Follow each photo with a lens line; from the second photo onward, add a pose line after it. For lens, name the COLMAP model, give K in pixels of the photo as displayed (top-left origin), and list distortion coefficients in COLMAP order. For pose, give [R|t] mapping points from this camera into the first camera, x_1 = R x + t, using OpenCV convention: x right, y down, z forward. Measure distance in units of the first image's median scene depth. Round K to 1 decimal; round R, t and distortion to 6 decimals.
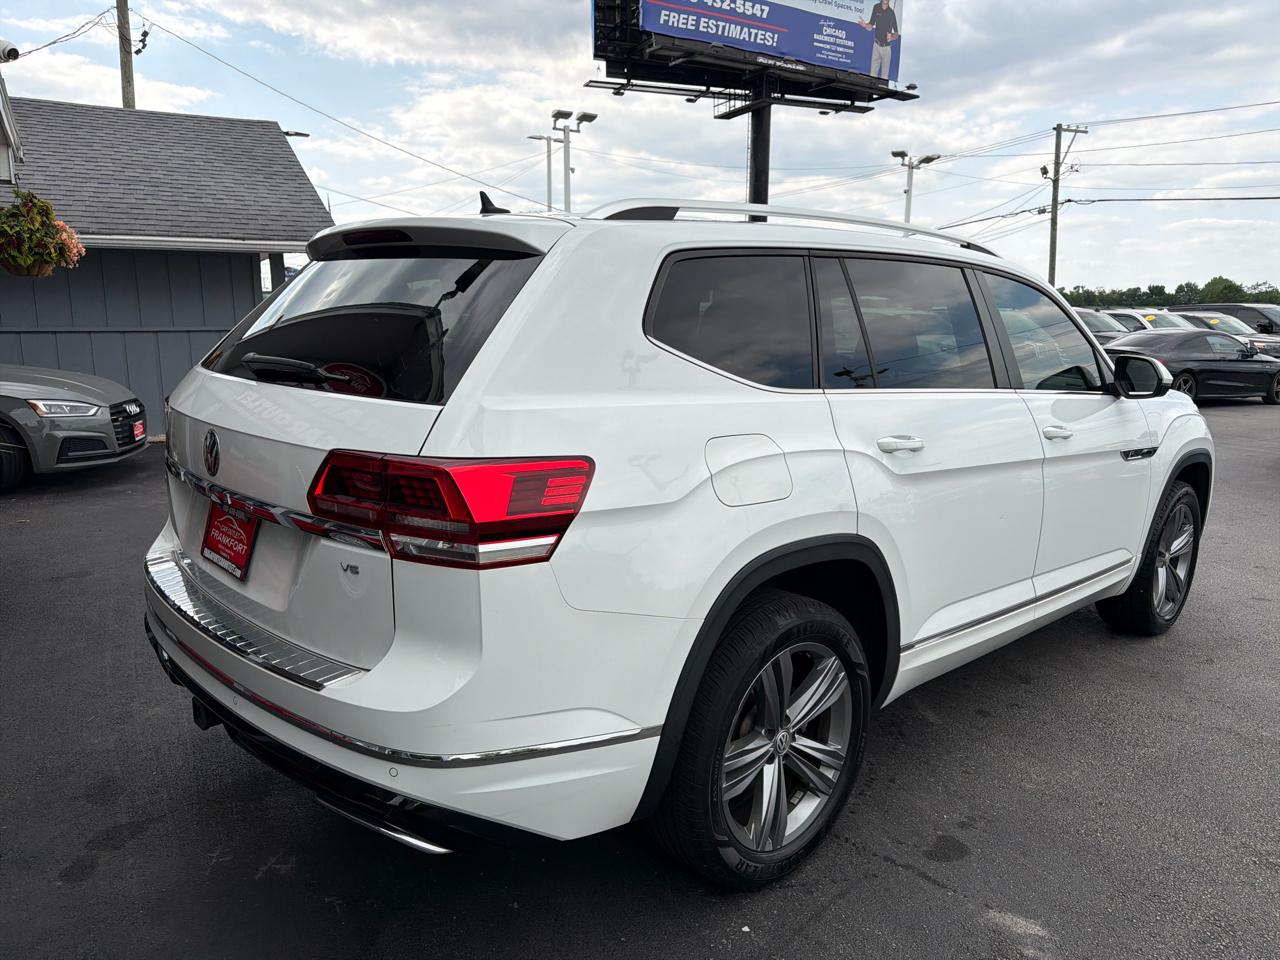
lens RADIAL K [[900.0, 0, 649.1], [0, 900.0, 488.5], [0, 0, 1]] dist [0.031097, -0.038812]
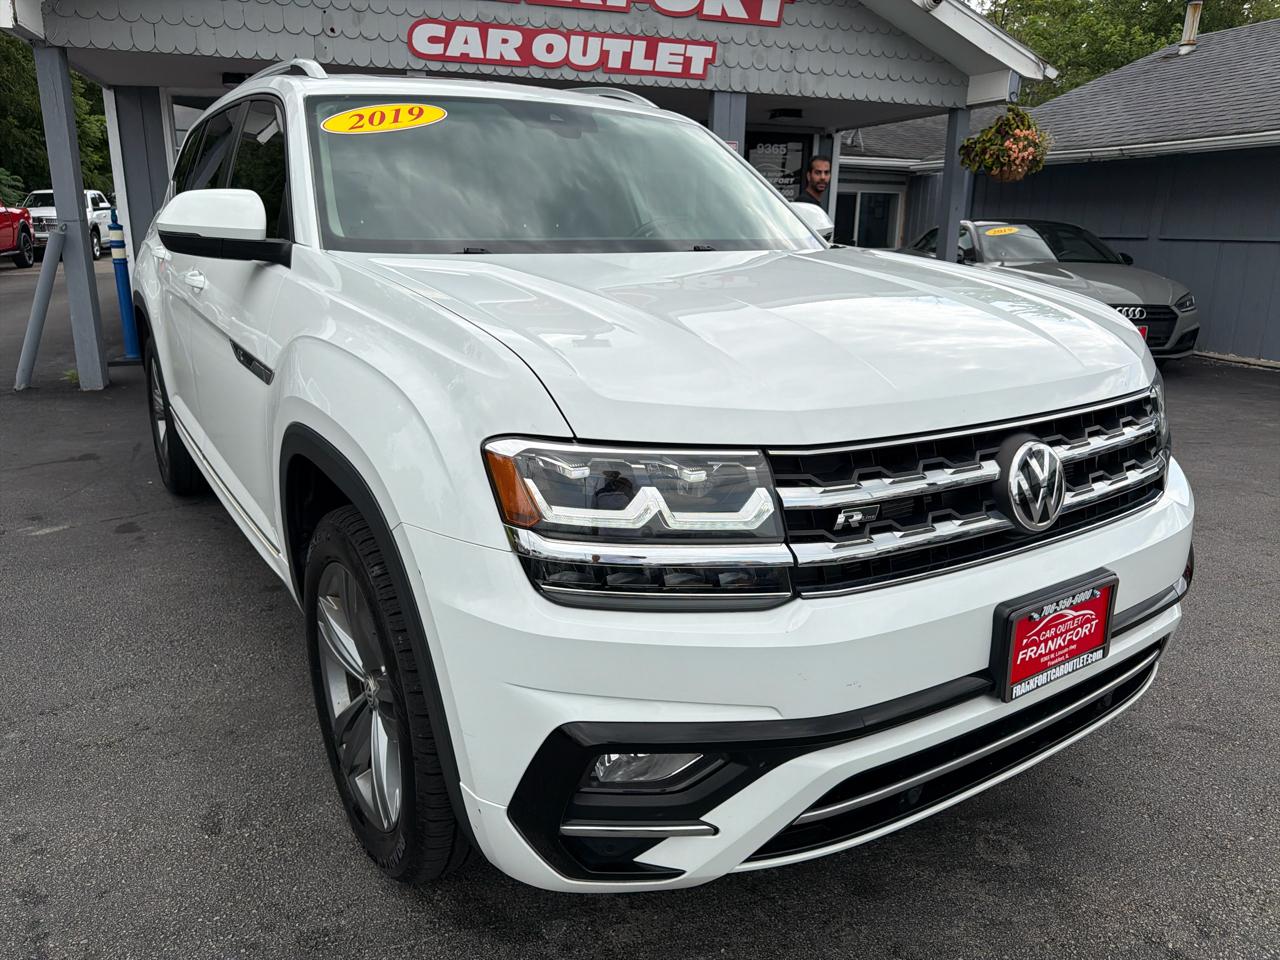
lens RADIAL K [[900.0, 0, 643.0], [0, 900.0, 478.3], [0, 0, 1]] dist [0.031097, -0.038812]
pose [[-0.174543, 0.246972, -0.953174, 1.037653], [-0.207416, 0.937090, 0.280786, -0.178238], [0.962556, 0.246712, -0.112336, 1.292035]]
